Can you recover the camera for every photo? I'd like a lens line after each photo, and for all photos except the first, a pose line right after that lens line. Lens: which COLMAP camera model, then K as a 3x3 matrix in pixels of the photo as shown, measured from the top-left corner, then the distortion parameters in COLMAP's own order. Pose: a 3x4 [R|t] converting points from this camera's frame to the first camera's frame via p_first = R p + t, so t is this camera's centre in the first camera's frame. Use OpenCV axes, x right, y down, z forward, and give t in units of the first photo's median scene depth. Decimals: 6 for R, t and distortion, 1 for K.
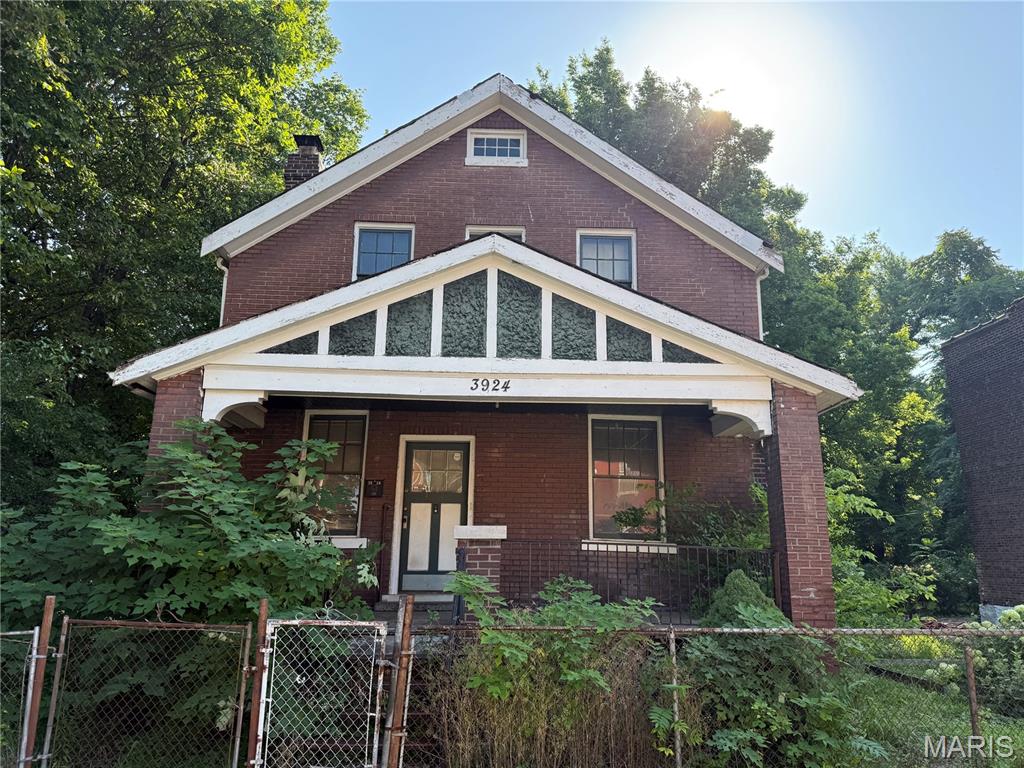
lens RADIAL K [[770.1, 0, 512.0], [0, 770.1, 384.0], [0, 0, 1]] dist [0.123882, -0.228313]
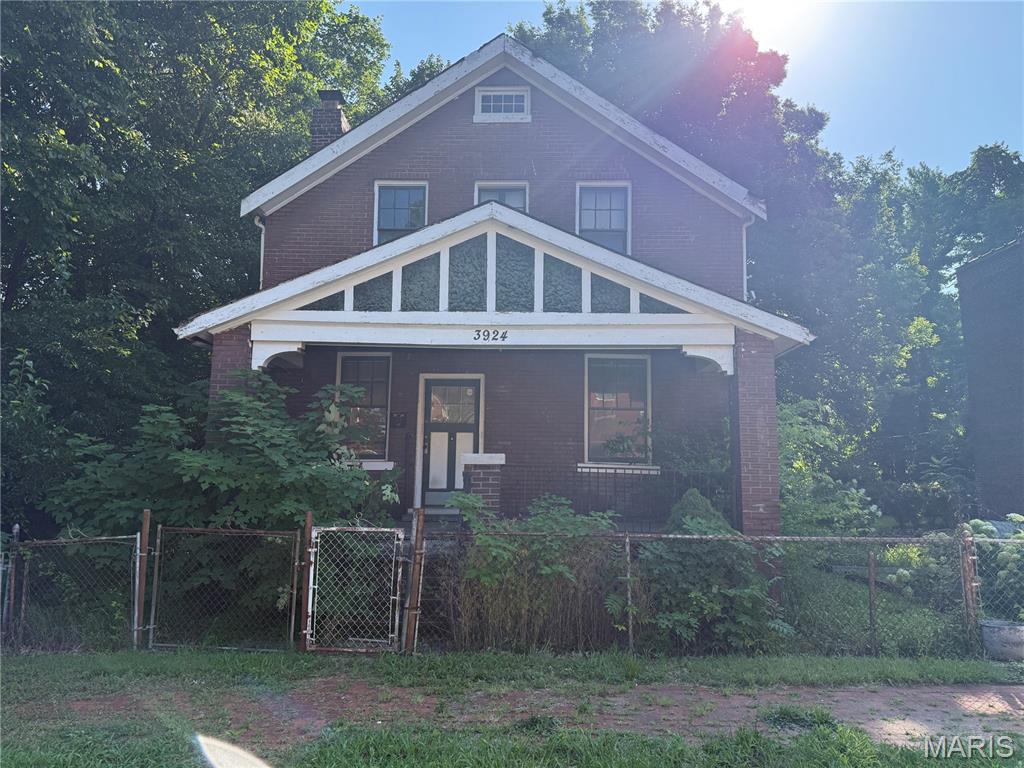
lens RADIAL K [[832.1, 0, 512.0], [0, 832.1, 384.0], [0, 0, 1]] dist [0.199254, -0.467513]
pose [[0.997901, -0.007649, -0.064307, 0.085245], [0.014999, 0.993299, 0.114598, -0.069636], [0.062999, -0.115322, 0.991328, -0.262946]]
